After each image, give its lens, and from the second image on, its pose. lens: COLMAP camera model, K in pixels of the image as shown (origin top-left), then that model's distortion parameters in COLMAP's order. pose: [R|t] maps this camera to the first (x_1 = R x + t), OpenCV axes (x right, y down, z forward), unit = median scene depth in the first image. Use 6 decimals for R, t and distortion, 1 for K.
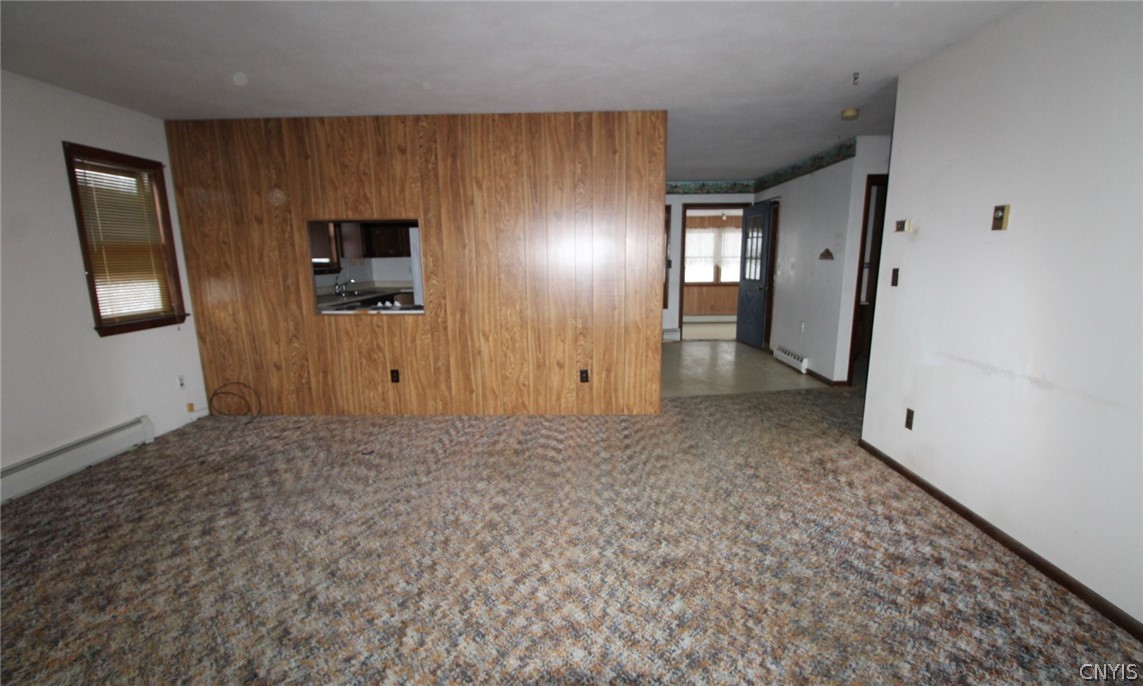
lens RADIAL K [[526.5, 0, 572.9], [0, 526.5, 364.3], [0, 0, 1]] dist [-0.000946, -0.011762]
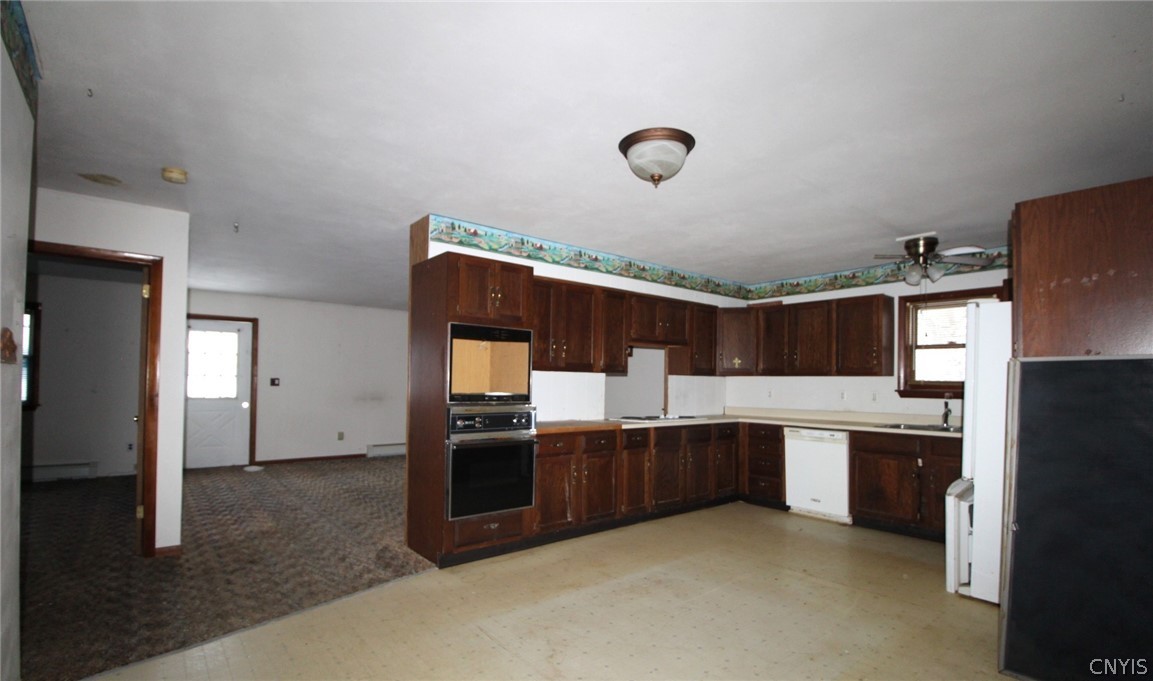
lens RADIAL K [[534.9, 0, 584.3], [0, 534.9, 370.4], [0, 0, 1]] dist [-0.005893, -0.000899]
pose [[-0.752968, -0.016236, -0.657857, 0.301452], [-0.138333, 0.981263, 0.134116, -0.199593], [0.643353, 0.191988, -0.741106, 1.022694]]
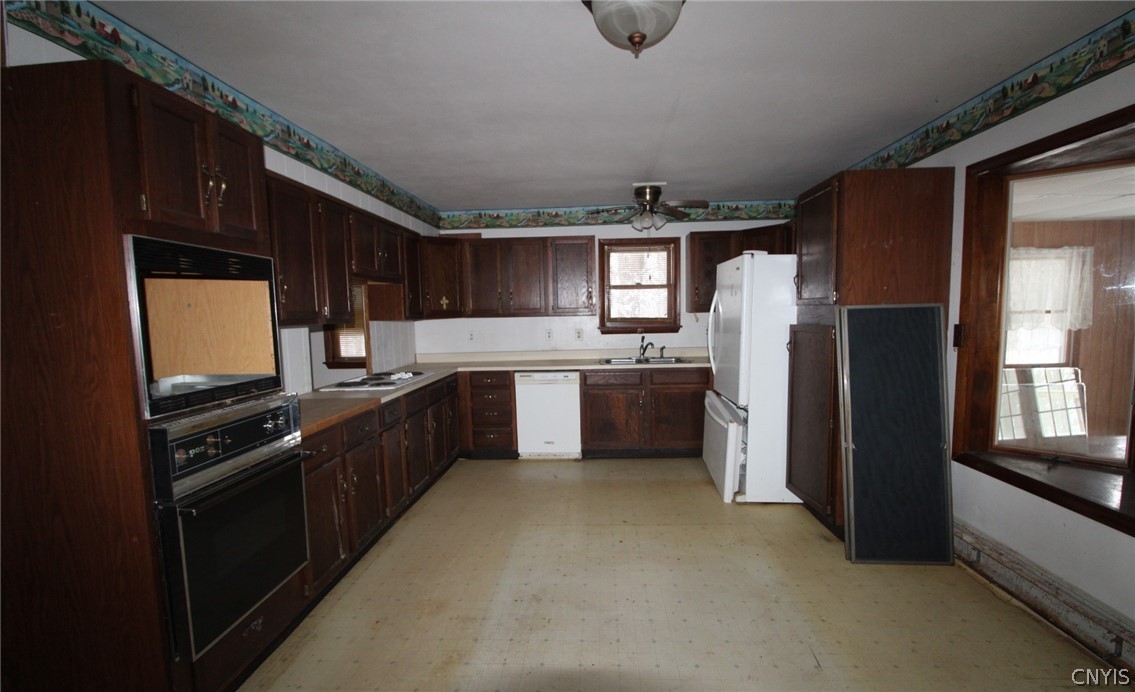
lens RADIAL K [[523.3, 0, 571.4], [0, 523.3, 362.1], [0, 0, 1]] dist [0.000058, -0.012579]
pose [[-0.027369, 0.107476, -0.993831, 0.278420], [-0.179731, 0.977472, 0.110656, -0.167922], [0.983335, 0.181650, -0.007435, 0.777506]]
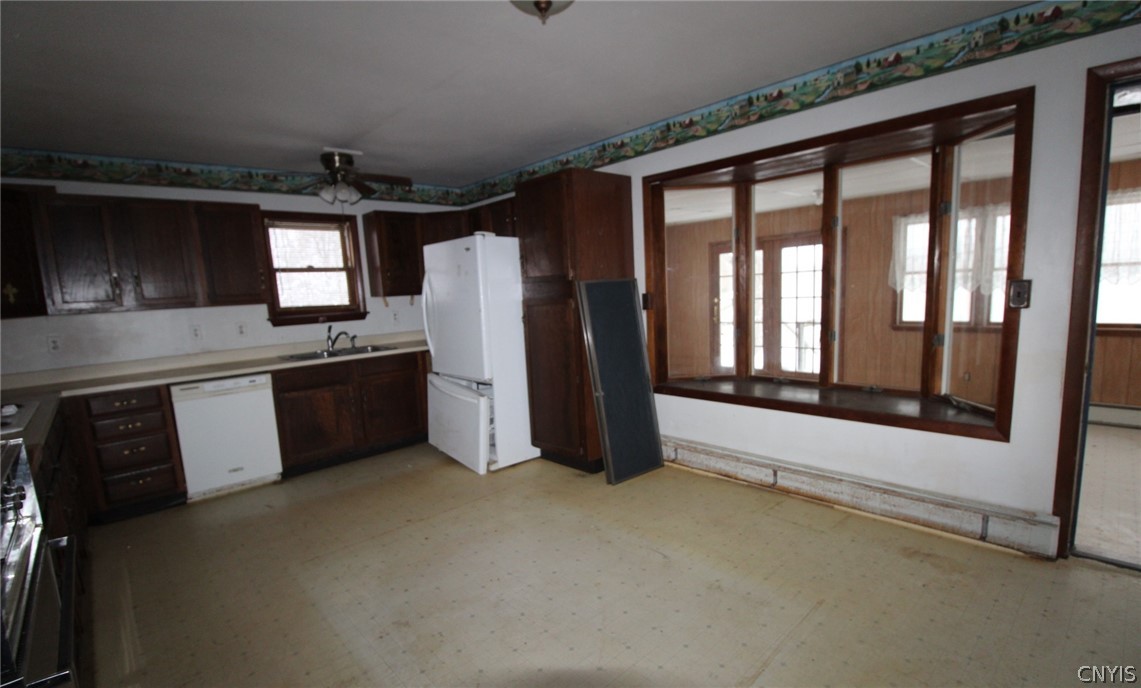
lens RADIAL K [[525.6, 0, 571.9], [0, 525.6, 365.3], [0, 0, 1]] dist [-0.000946, -0.011762]
pose [[0.698973, 0.077381, -0.710950, 0.222349], [-0.099979, 0.994939, 0.009996, -0.132849], [0.708125, 0.064093, 0.703172, 0.642220]]
